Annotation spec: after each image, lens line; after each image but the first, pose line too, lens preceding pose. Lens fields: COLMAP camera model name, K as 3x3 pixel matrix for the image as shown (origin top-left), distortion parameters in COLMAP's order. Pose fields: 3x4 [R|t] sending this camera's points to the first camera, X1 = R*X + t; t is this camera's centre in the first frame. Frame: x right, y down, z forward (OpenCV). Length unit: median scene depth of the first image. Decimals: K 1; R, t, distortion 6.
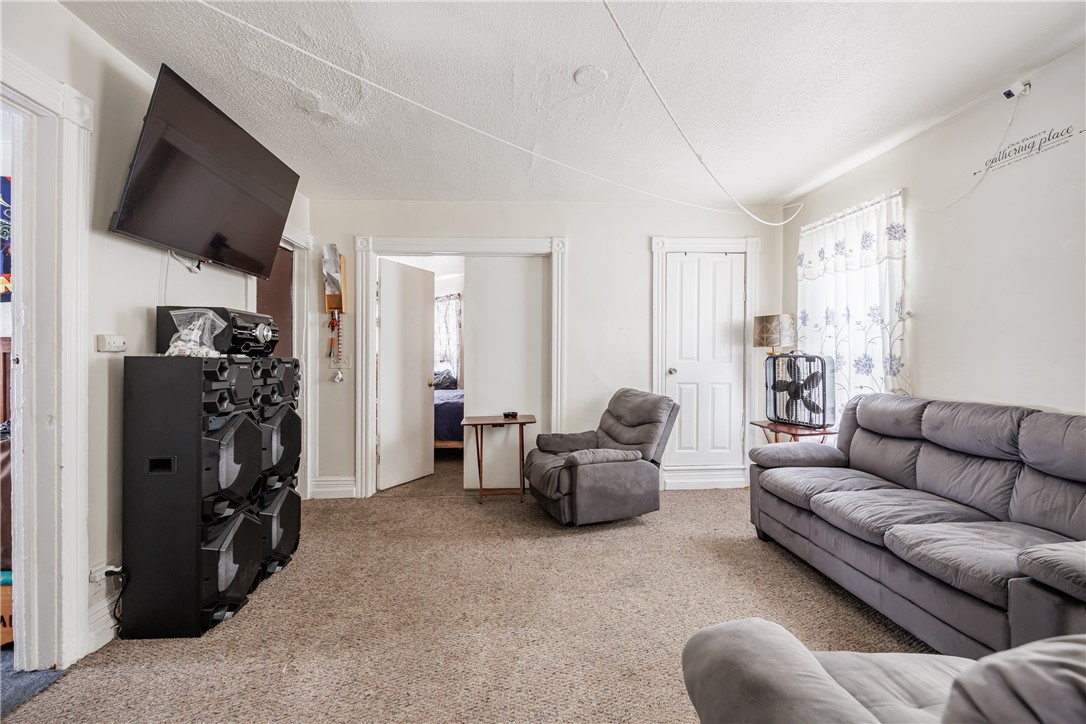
lens RADIAL K [[493.6, 0, 544.8], [0, 493.6, 361.9], [0, 0, 1]] dist [-0.010231, 0.001075]
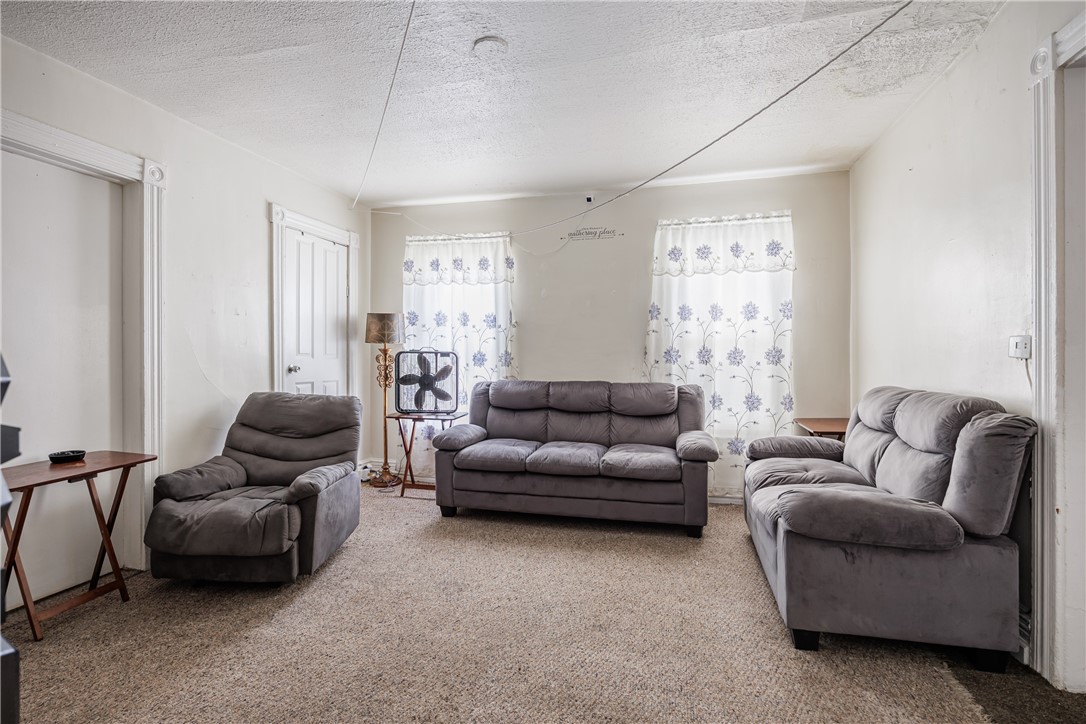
lens RADIAL K [[493.6, 0, 548.4], [0, 493.6, 362.2], [0, 0, 1]] dist [-0.010231, 0.001075]
pose [[0.315985, -0.012255, 0.948685, -0.504243], [0.008619, 0.999912, 0.010046, 0.002853], [-0.948725, 0.005003, 0.316063, 0.399789]]
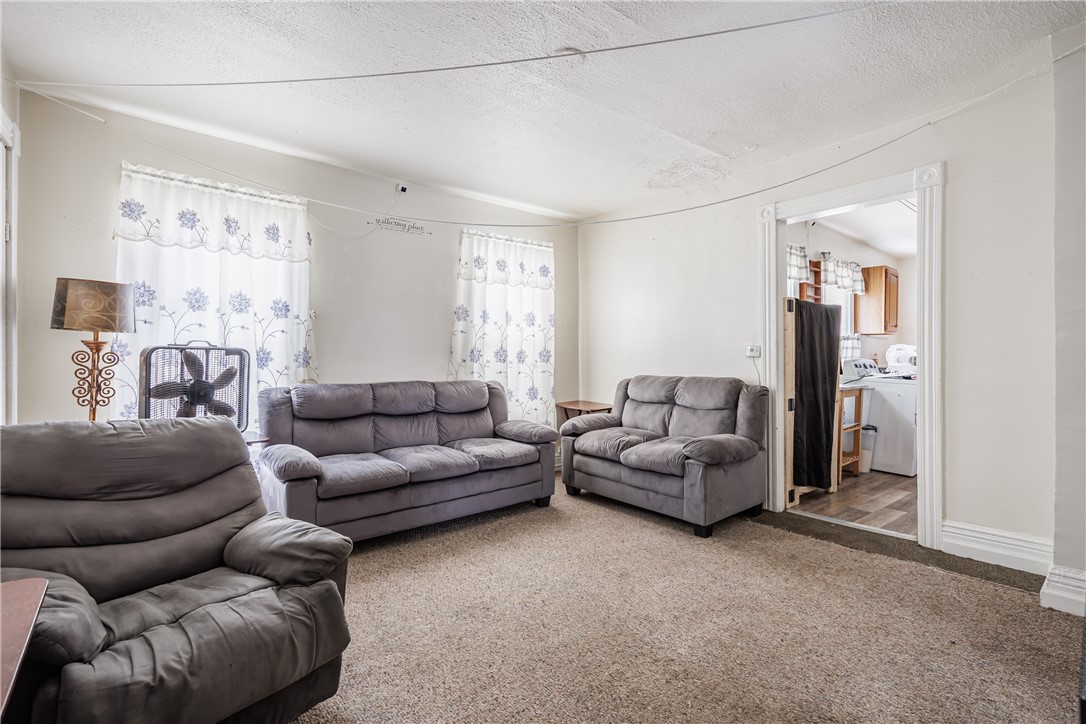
lens RADIAL K [[493.6, 0, 546.6], [0, 493.6, 362.4], [0, 0, 1]] dist [-0.010231, 0.001075]
pose [[-0.580634, -0.009530, 0.814109, -0.447567], [0.005019, 0.999871, 0.015284, 0.001927], [-0.814149, 0.012960, -0.580512, 1.062858]]
